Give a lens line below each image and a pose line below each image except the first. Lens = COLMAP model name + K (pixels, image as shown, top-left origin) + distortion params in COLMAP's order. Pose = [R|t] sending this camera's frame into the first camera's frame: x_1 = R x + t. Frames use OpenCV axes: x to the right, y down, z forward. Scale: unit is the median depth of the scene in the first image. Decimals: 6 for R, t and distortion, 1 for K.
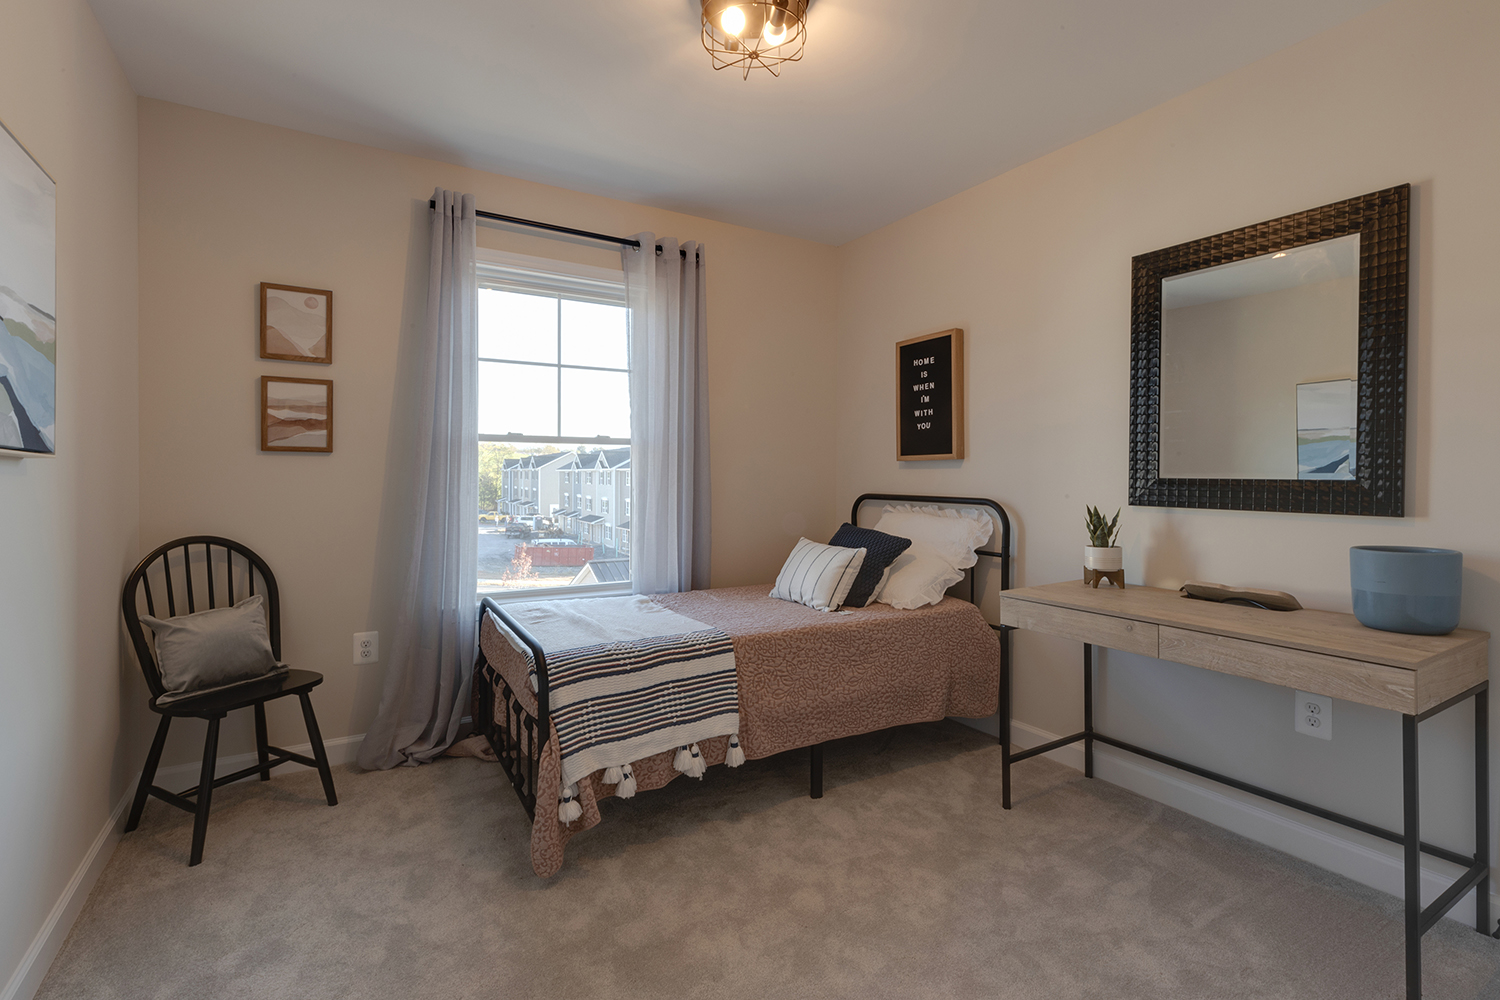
lens RADIAL K [[704.5, 0, 747.6], [0, 704.5, 481.8], [0, 0, 1]] dist [-0.001095, -0.000181]
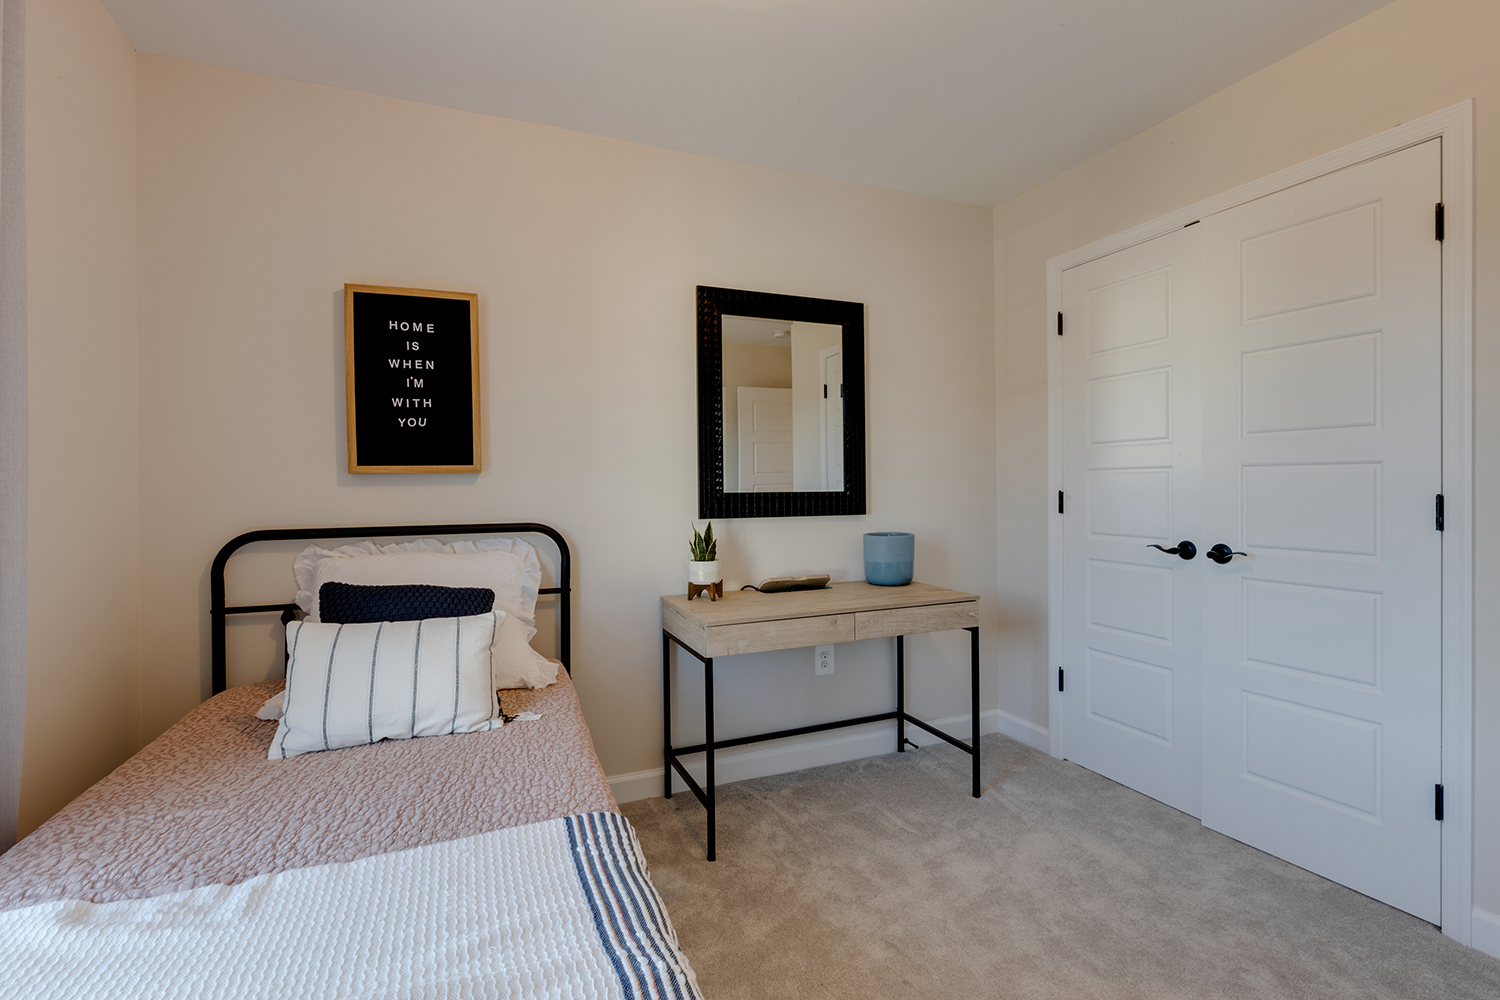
lens RADIAL K [[665.5, 0, 750.0], [0, 665.5, 500.0], [0, 0, 1]] dist [-0.028386, -0.000069]
pose [[0.142093, -0.007174, 0.989827, -0.450294], [0.031919, 0.999487, 0.002662, 0.004756], [-0.989338, 0.031216, 0.142249, 0.814644]]
